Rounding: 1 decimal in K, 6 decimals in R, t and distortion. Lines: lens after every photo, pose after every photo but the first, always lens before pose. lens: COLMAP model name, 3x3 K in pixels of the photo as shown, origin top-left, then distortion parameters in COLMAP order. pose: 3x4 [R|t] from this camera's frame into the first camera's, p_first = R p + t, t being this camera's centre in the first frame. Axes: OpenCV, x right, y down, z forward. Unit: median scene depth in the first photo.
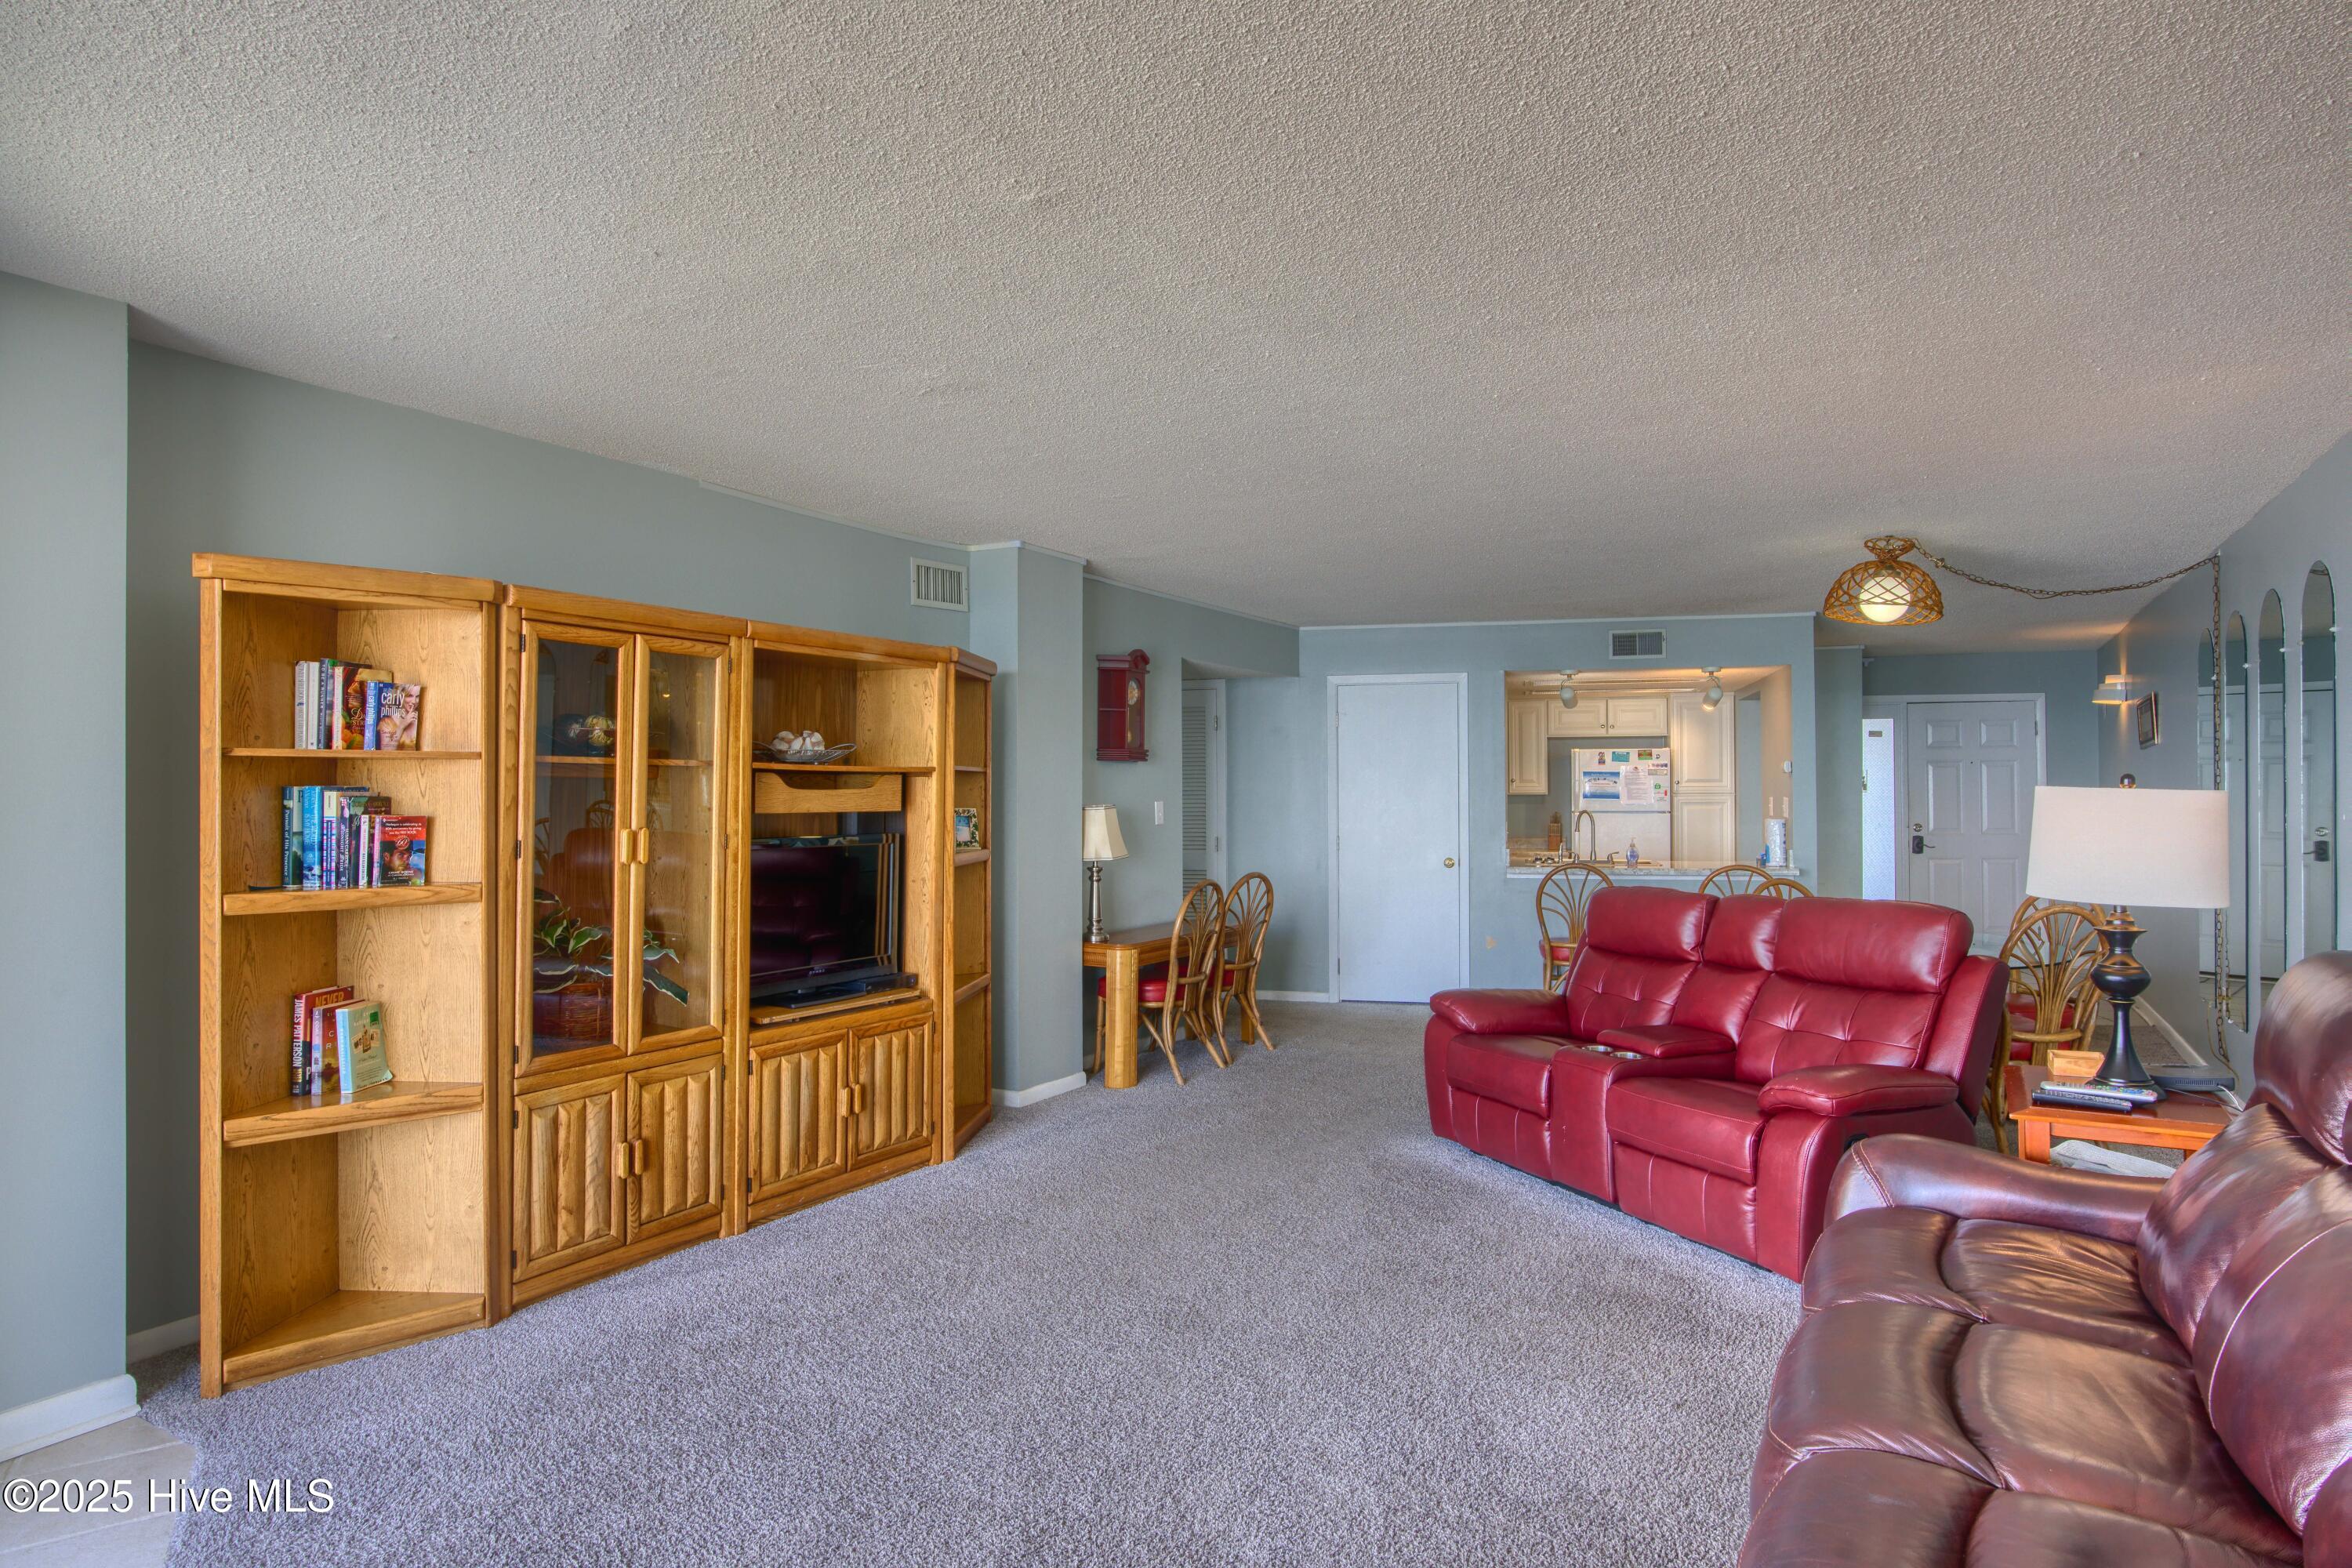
lens RADIAL K [[1322.5, 0, 1208.8], [0, 1322.5, 787.6], [0, 0, 1]] dist [0.000641, 0.001921]
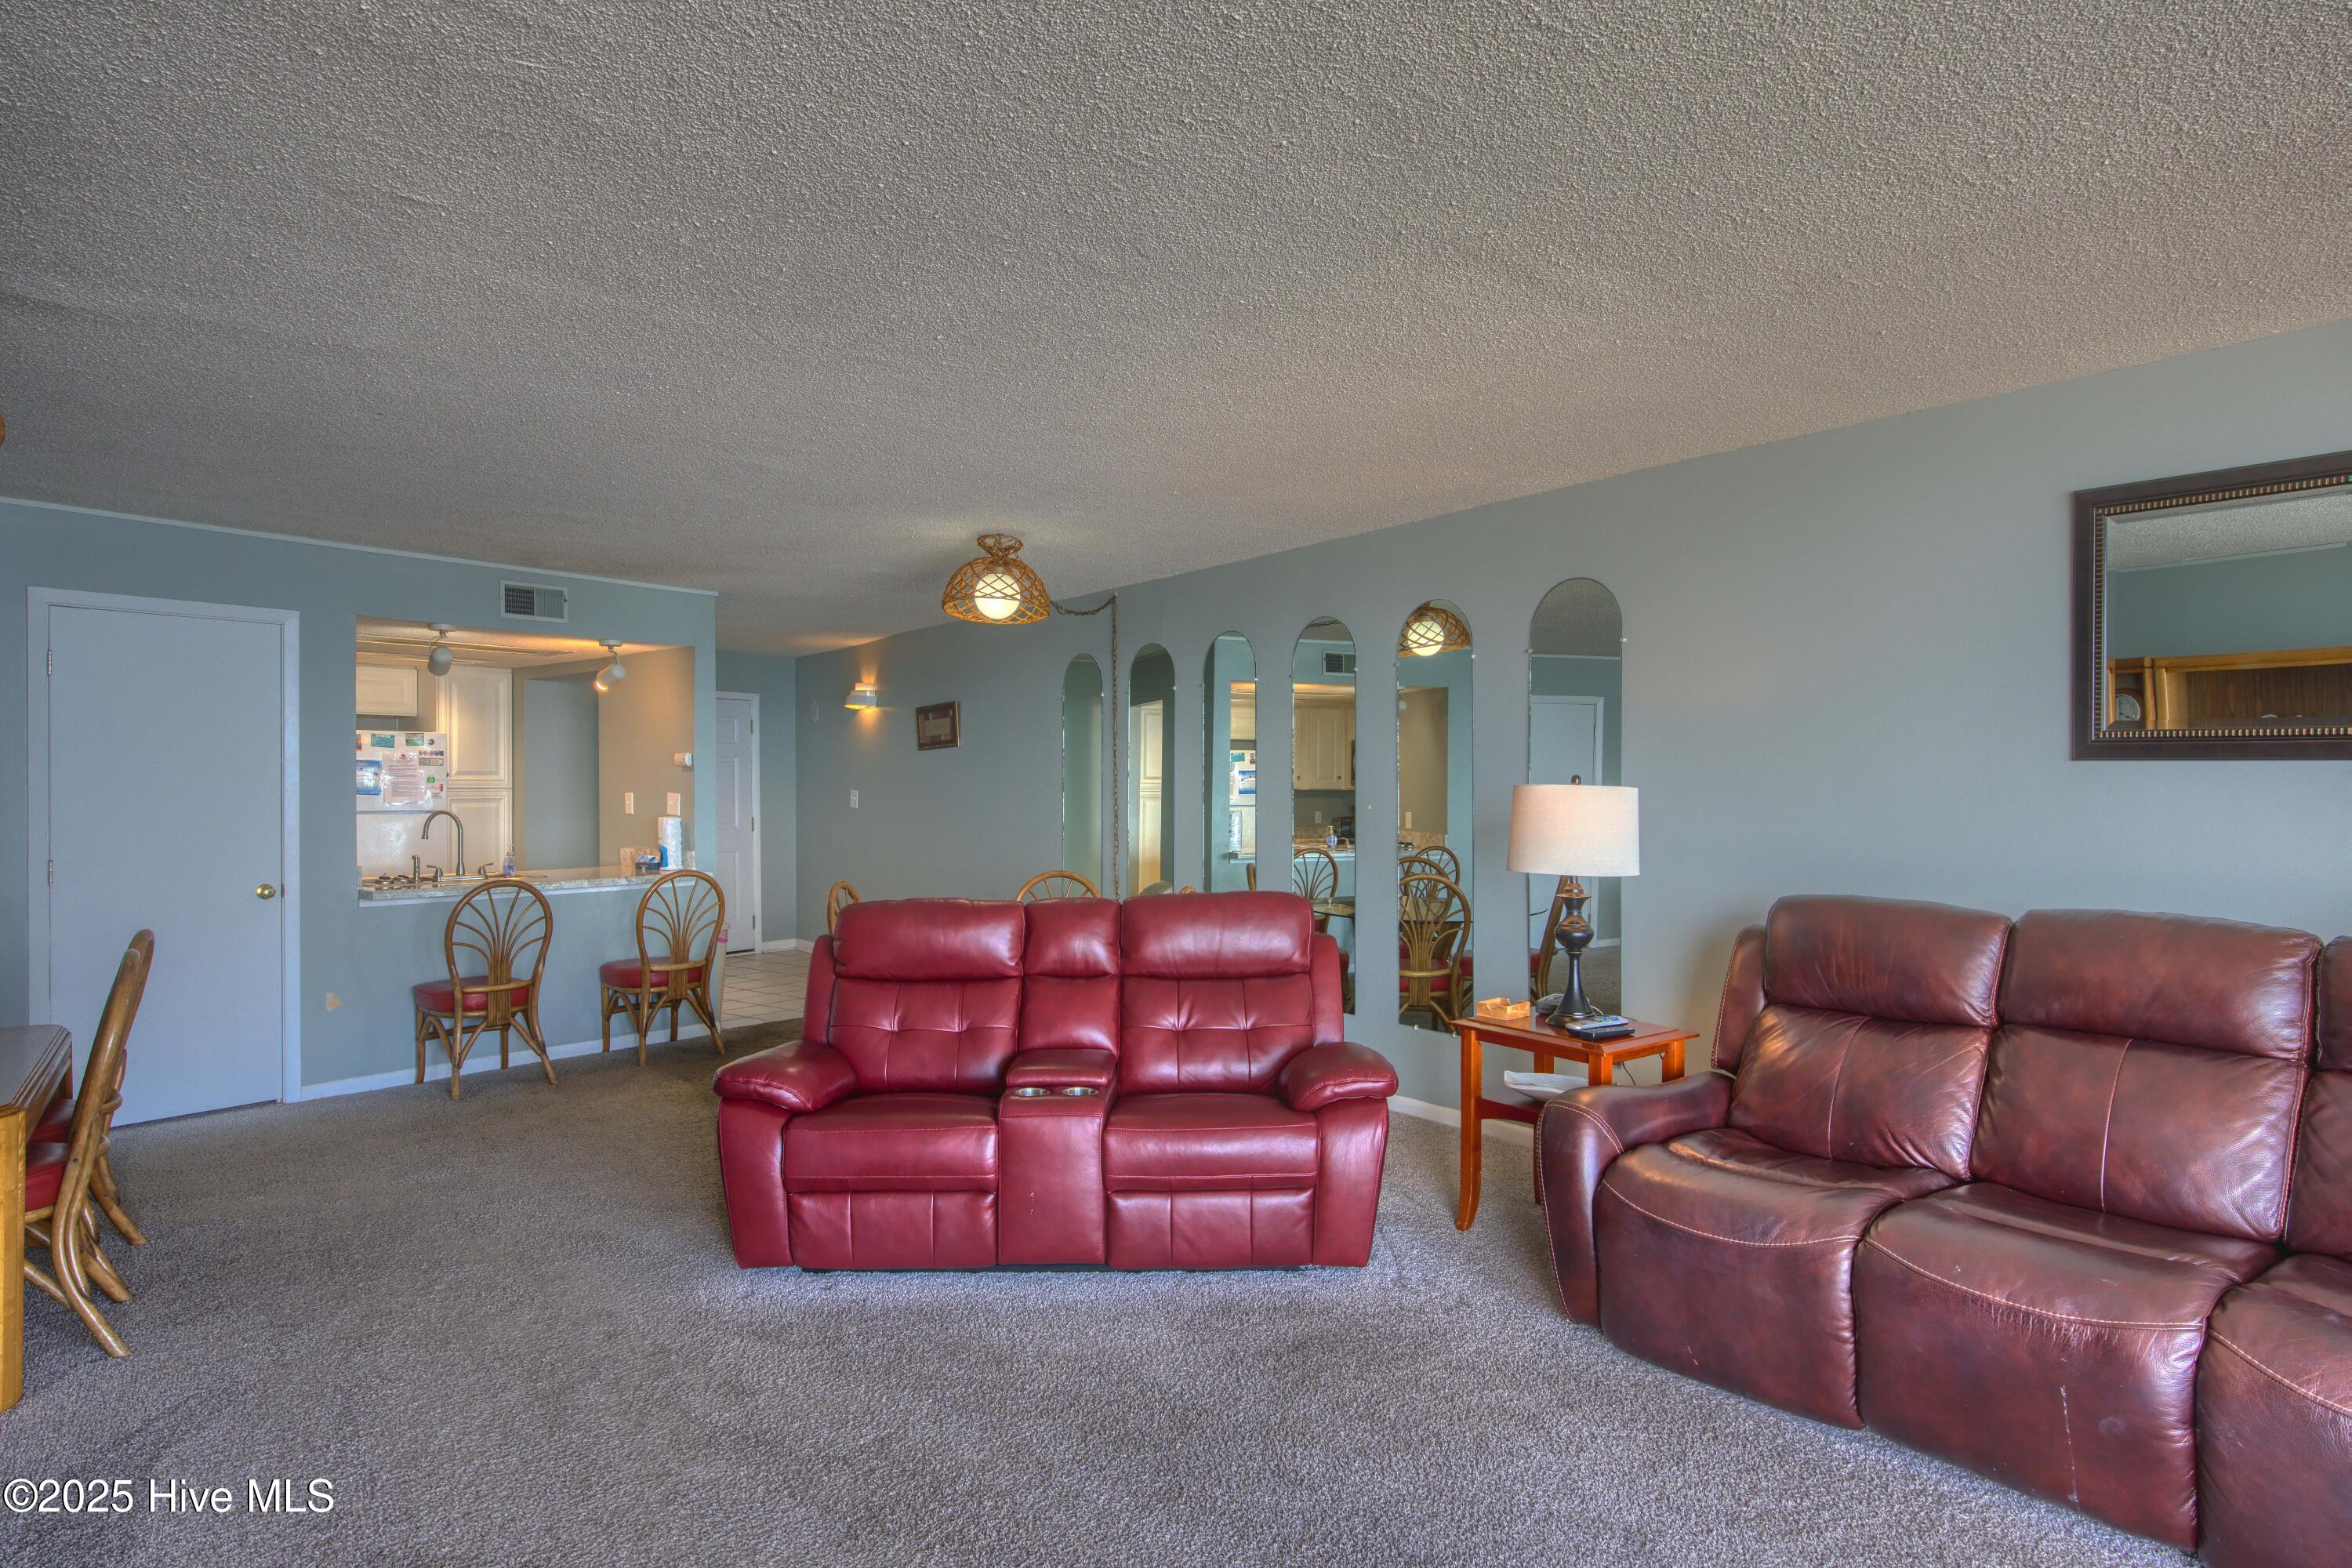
lens RADIAL K [[1322.5, 0, 1208.8], [0, 1322.5, 787.6], [0, 0, 1]] dist [0.000641, 0.001921]
pose [[0.416451, 0.001039, 0.909158, -0.237186], [-0.005002, 0.999987, 0.001148, 0.000802], [-0.909144, -0.005026, 0.416451, 0.301607]]
